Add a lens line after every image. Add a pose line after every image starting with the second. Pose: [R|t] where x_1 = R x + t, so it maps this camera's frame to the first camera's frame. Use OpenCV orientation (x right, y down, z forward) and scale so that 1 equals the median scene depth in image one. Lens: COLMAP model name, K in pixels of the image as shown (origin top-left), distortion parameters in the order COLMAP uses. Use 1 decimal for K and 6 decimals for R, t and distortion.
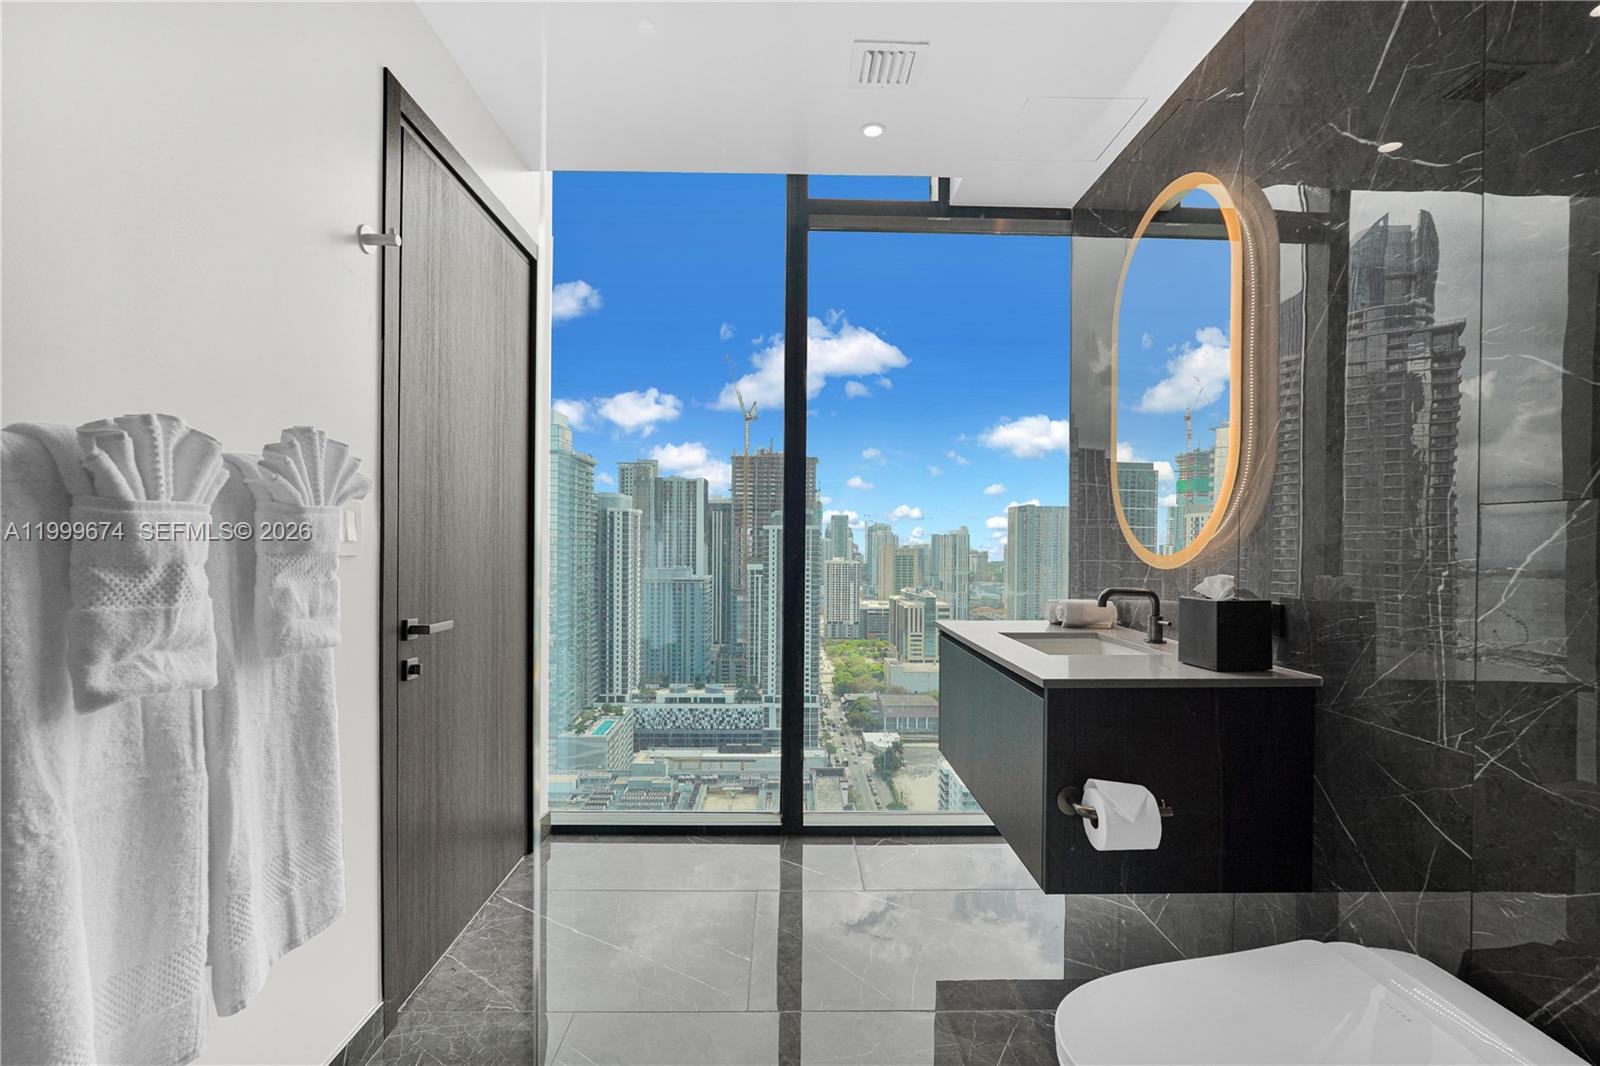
lens RADIAL K [[712.4, 0, 803.2], [0, 712.4, 557.9], [0, 0, 1]] dist [-0.020848, 0.010363]
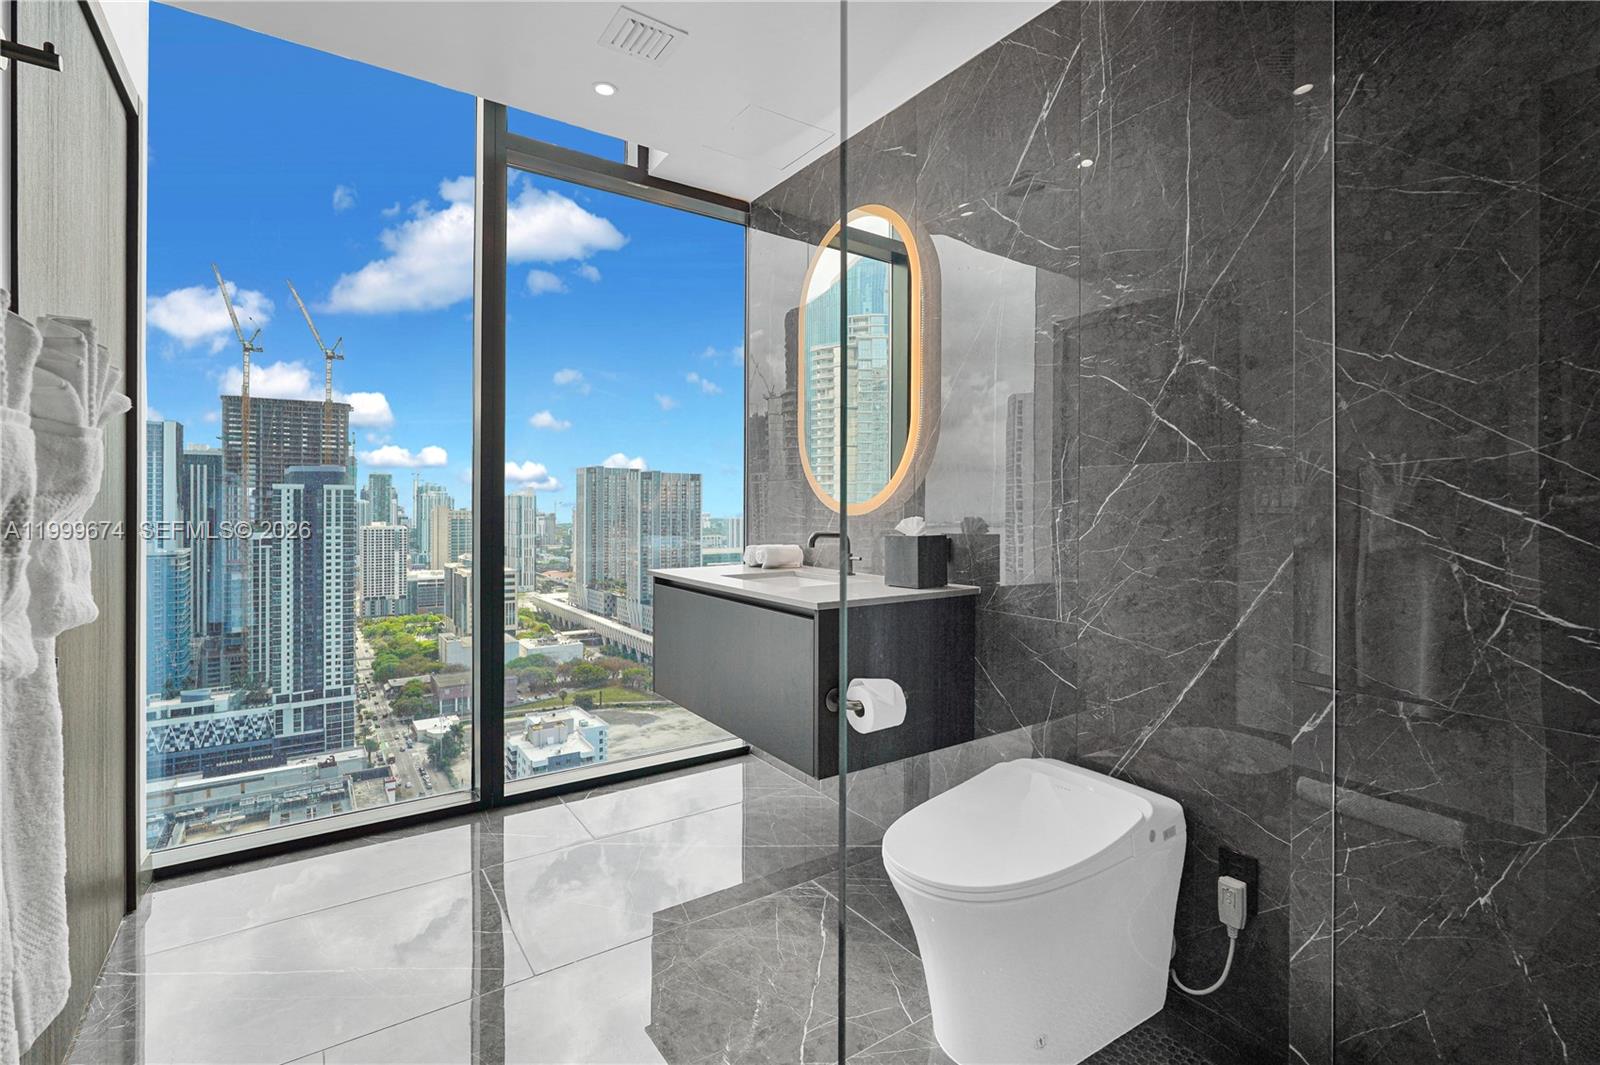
lens RADIAL K [[723.3, 0, 789.8], [0, 723.3, 521.1], [0, 0, 1]] dist [-0.016904, 0.009631]
pose [[0.841973, -0.015542, 0.539296, -0.229392], [0.014621, 0.999875, 0.005988, 0.013930], [-0.539322, 0.002844, 0.842095, -0.010522]]
